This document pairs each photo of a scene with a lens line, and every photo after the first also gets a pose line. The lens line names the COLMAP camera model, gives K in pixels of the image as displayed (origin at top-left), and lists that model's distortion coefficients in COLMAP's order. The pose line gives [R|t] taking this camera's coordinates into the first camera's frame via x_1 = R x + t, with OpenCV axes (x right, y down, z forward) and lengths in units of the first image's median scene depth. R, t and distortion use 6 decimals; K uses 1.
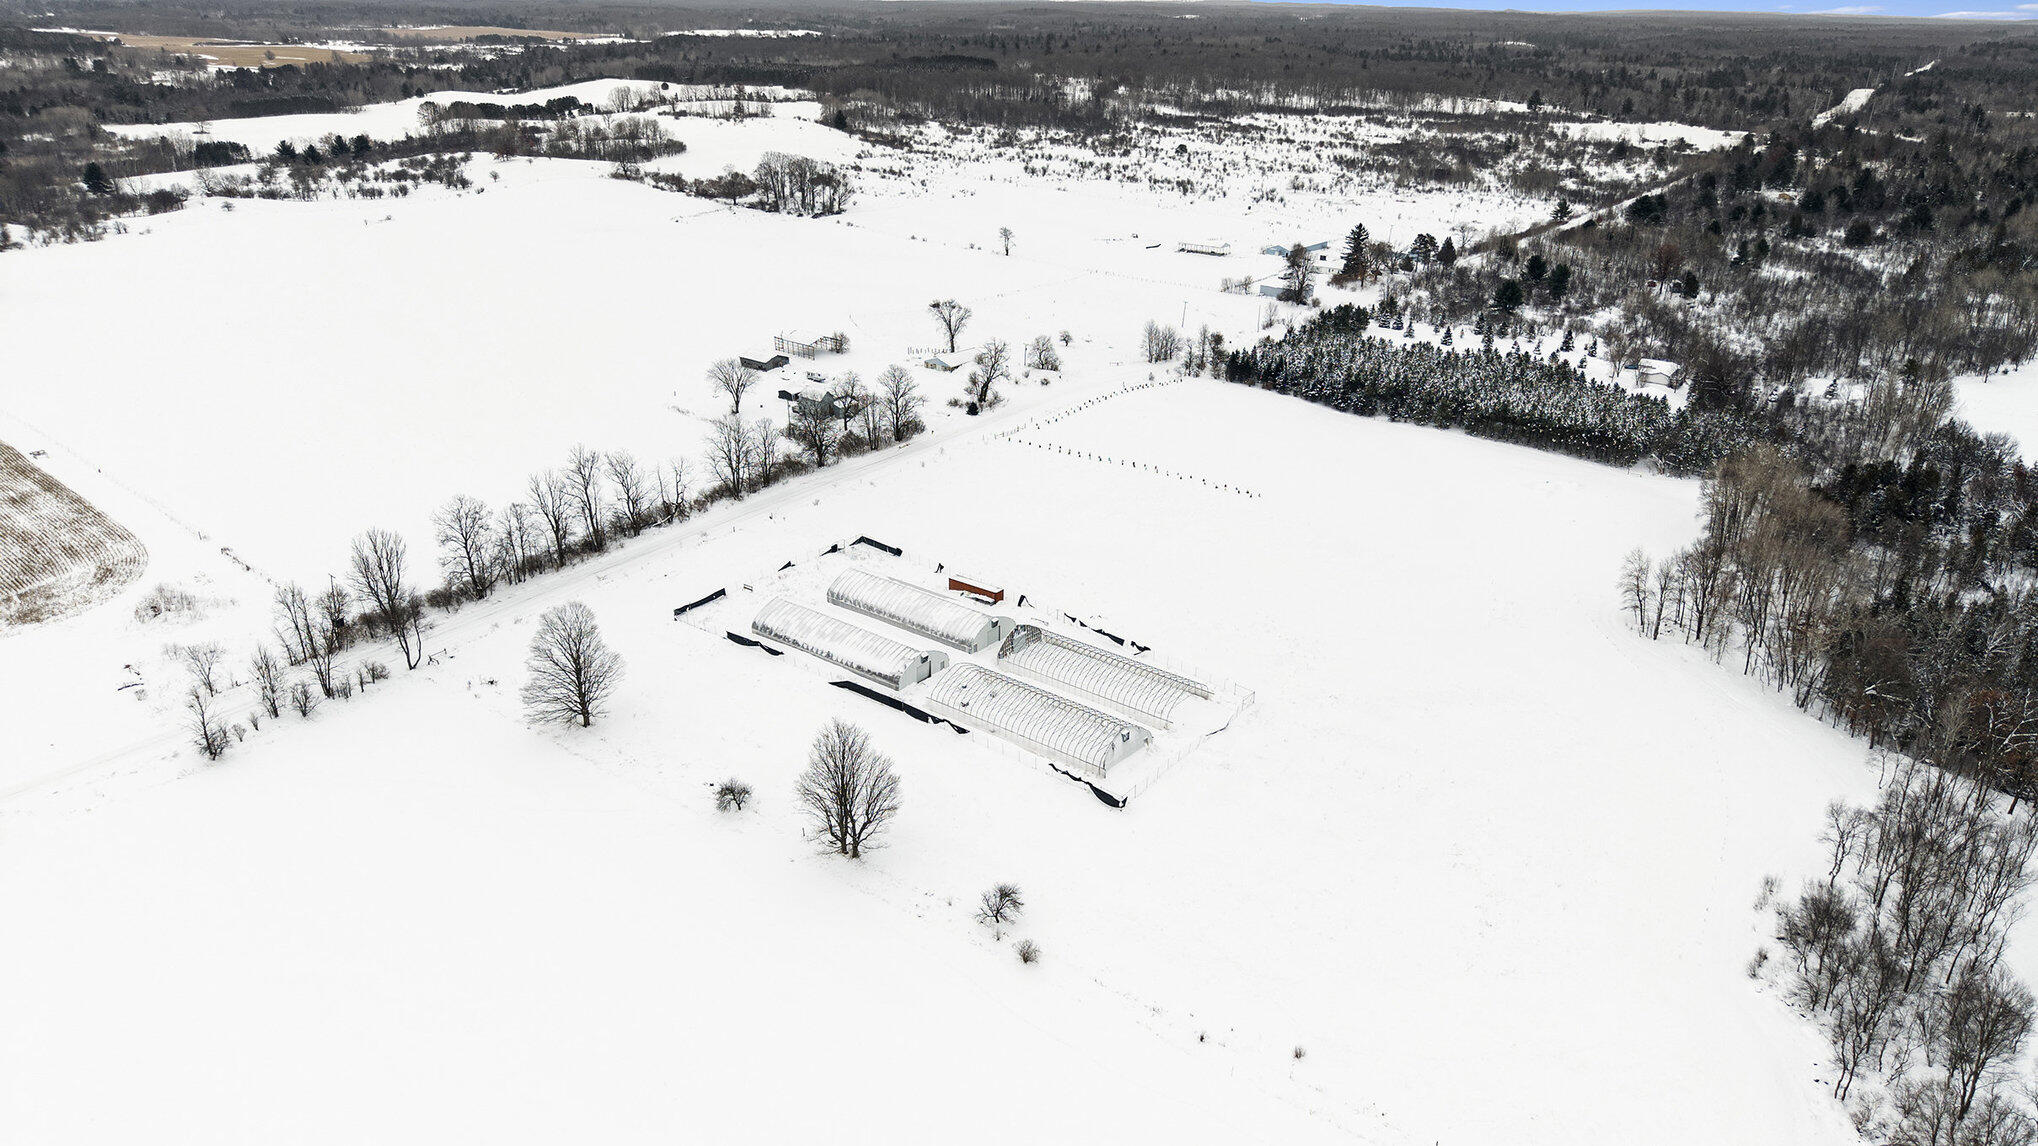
lens RADIAL K [[1356.6, 0, 1019.0], [0, 1356.6, 573.0], [0, 0, 1]] dist [0.001984, -0.041175]
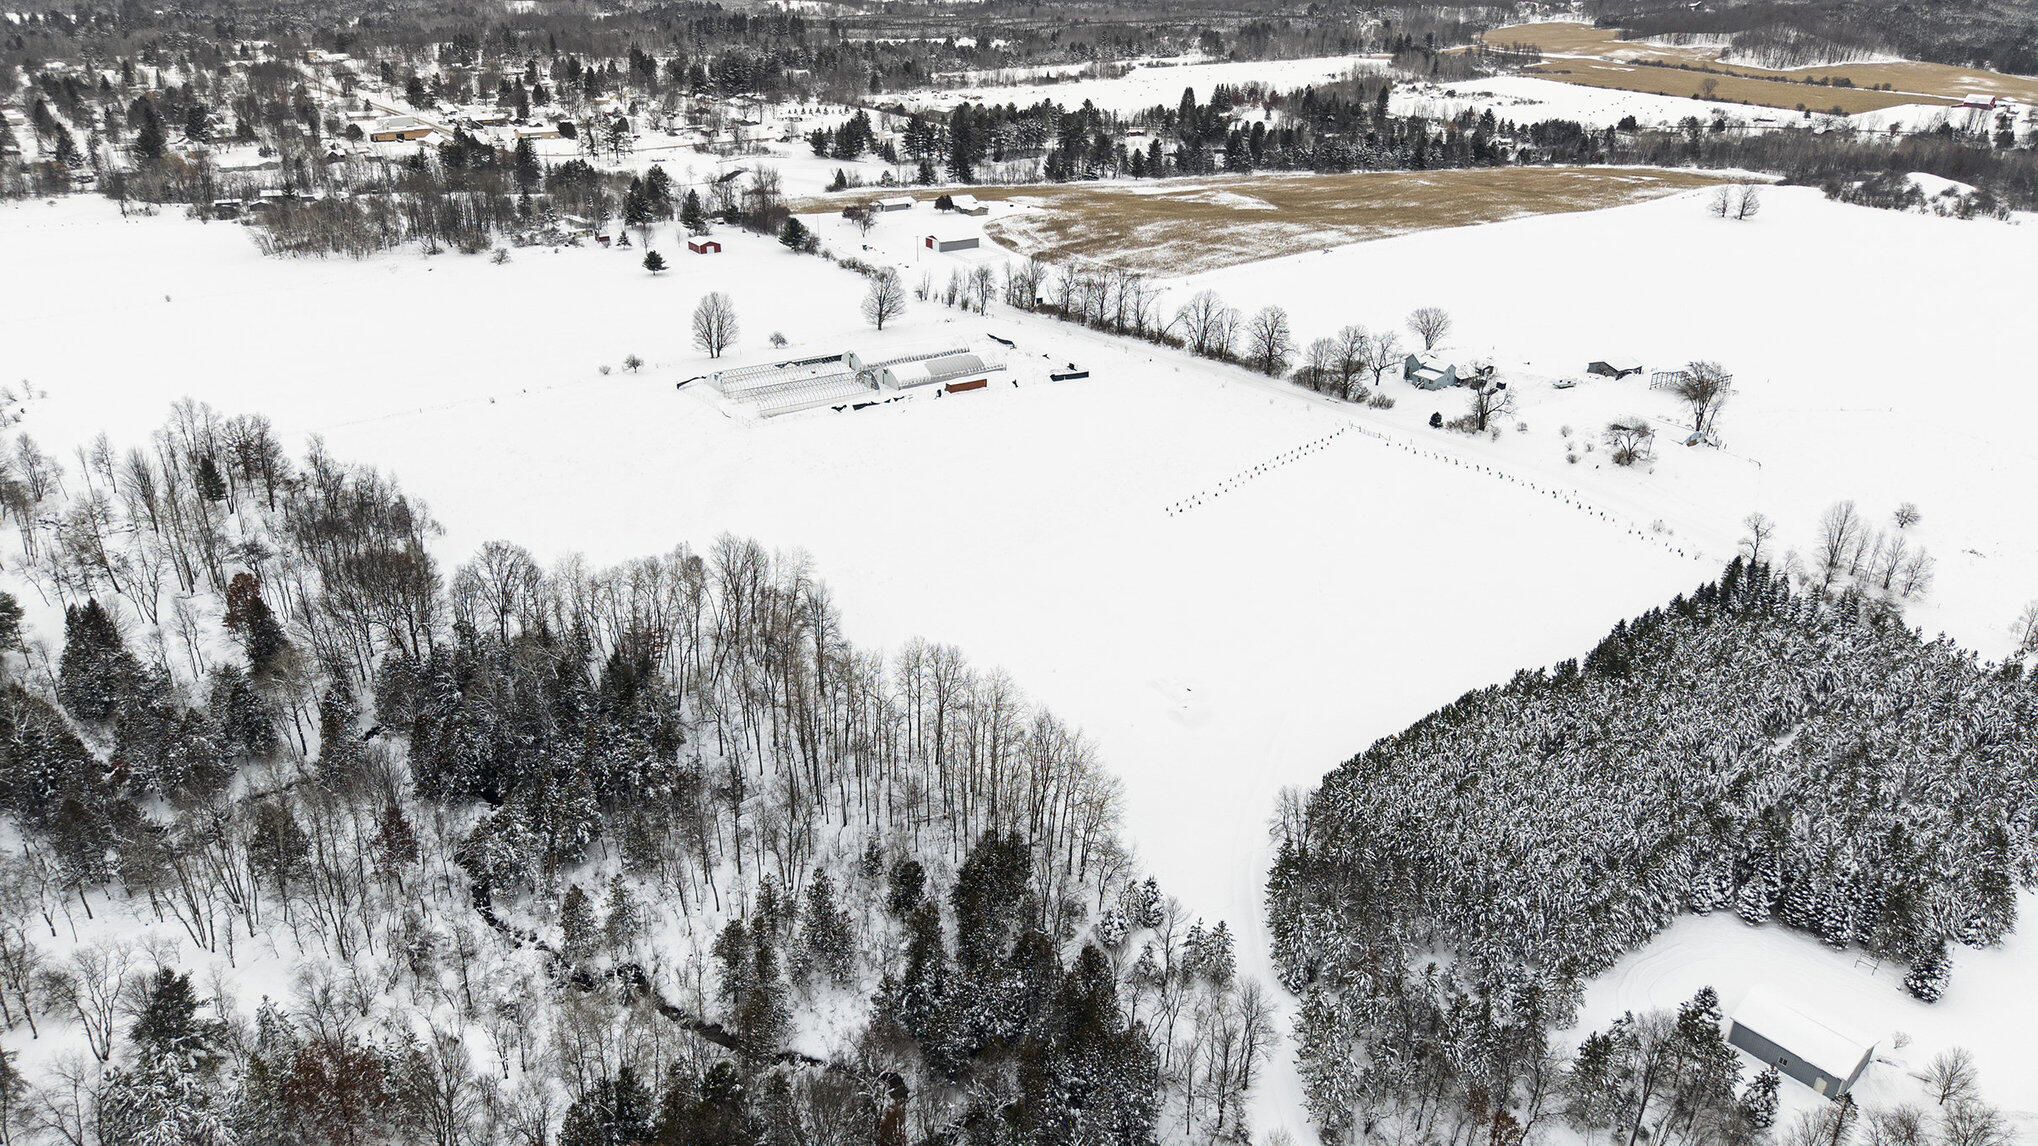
lens RADIAL K [[1318.2, 0, 1019.0], [0, 1318.2, 573.0], [0, 0, 1]] dist [0.006363, -0.019024]
pose [[-0.266342, 0.385050, -0.883628, 0.794398], [-0.387930, 0.796395, 0.463967, -0.312919], [0.882367, 0.466360, -0.062741, 0.781031]]
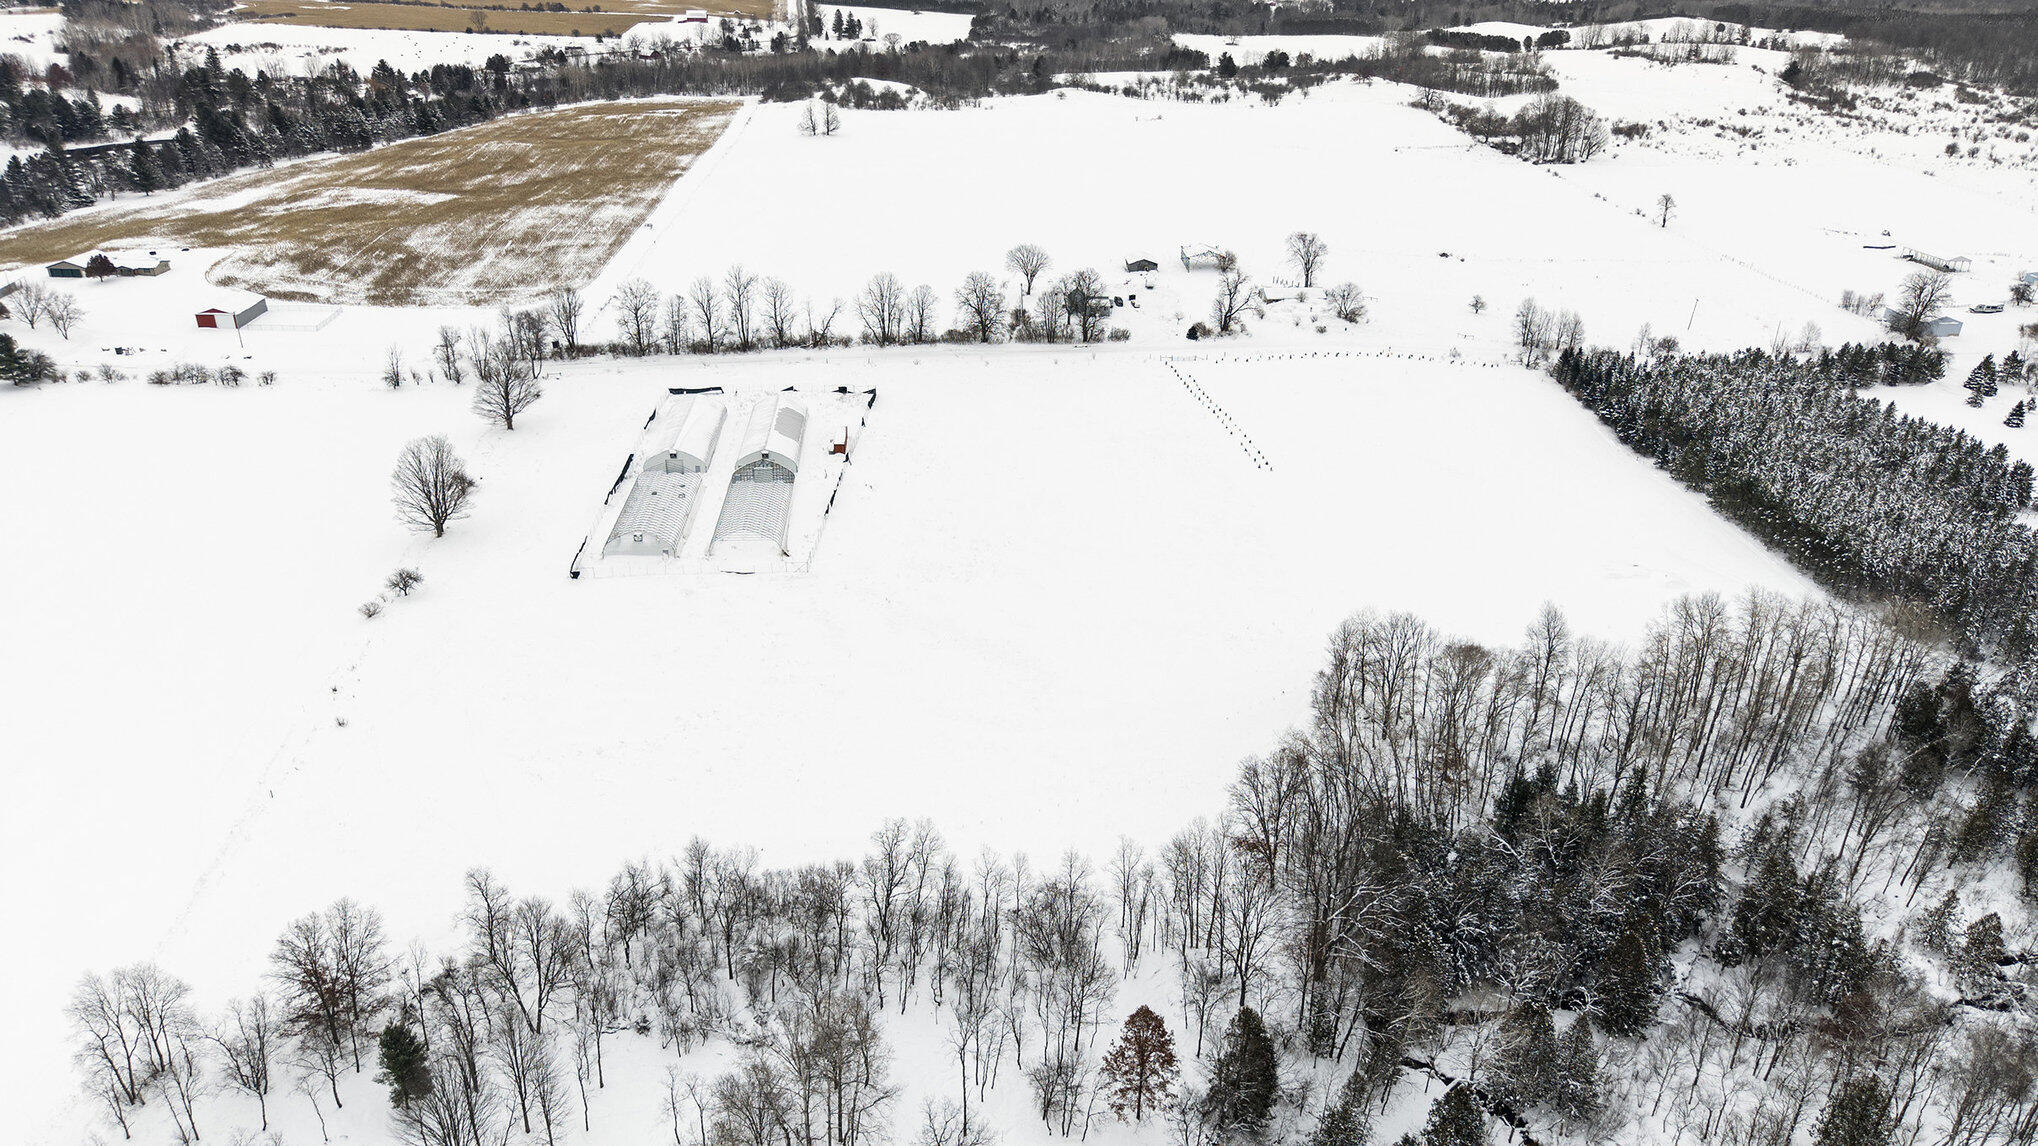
lens RADIAL K [[1318.2, 0, 1019.0], [0, 1318.2, 573.0], [0, 0, 1]] dist [0.006363, -0.019024]
pose [[0.671464, 0.325586, -0.665680, 0.552259], [-0.290859, 0.942015, 0.167357, -0.073590], [0.681570, 0.081245, 0.727229, 0.187065]]
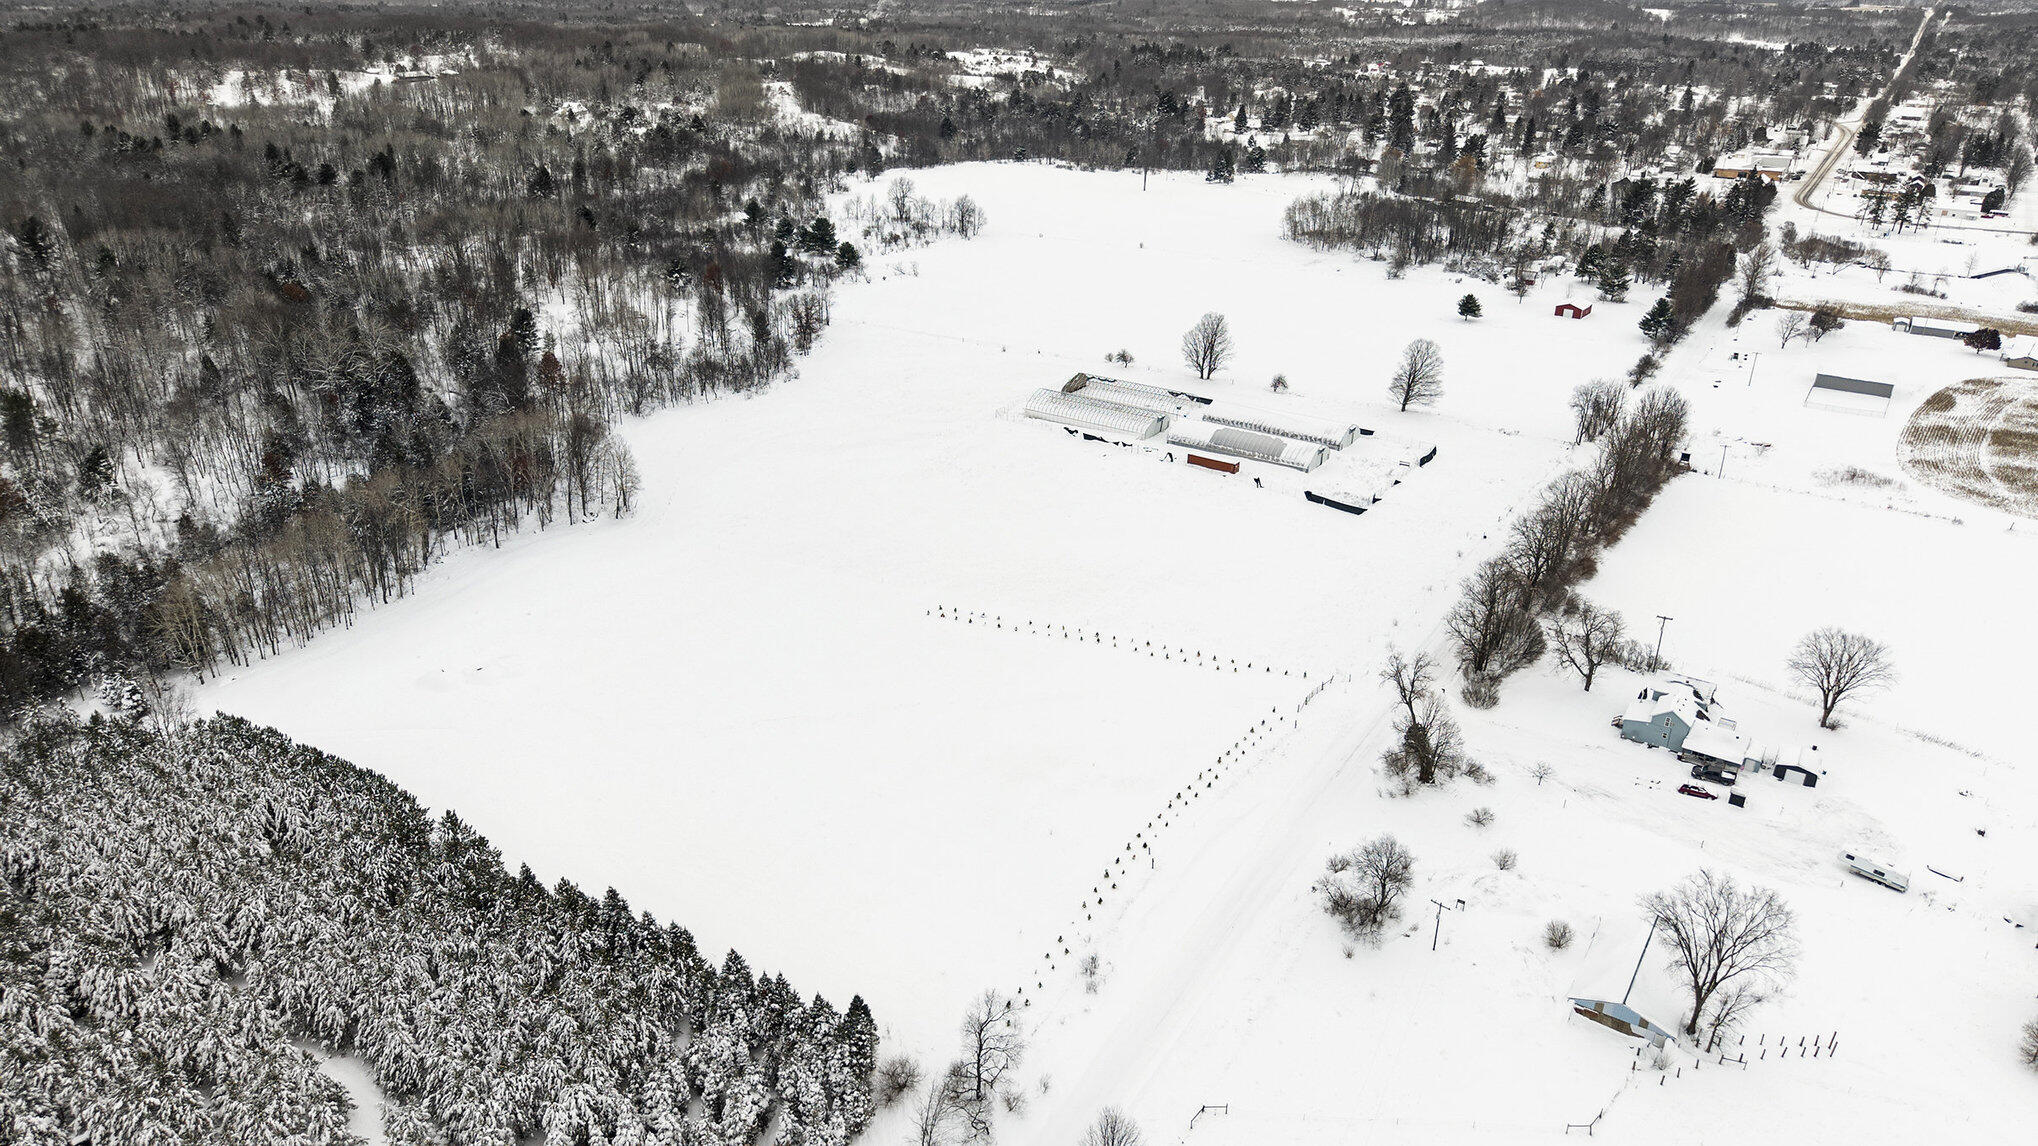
lens RADIAL K [[1356.6, 0, 1019.0], [0, 1356.6, 573.0], [0, 0, 1]] dist [0.001984, -0.041175]
pose [[-0.998816, -0.000350, -0.048653, 0.117322], [-0.035361, 0.692071, 0.720963, -0.500633], [0.033419, 0.721830, -0.691263, 1.214761]]
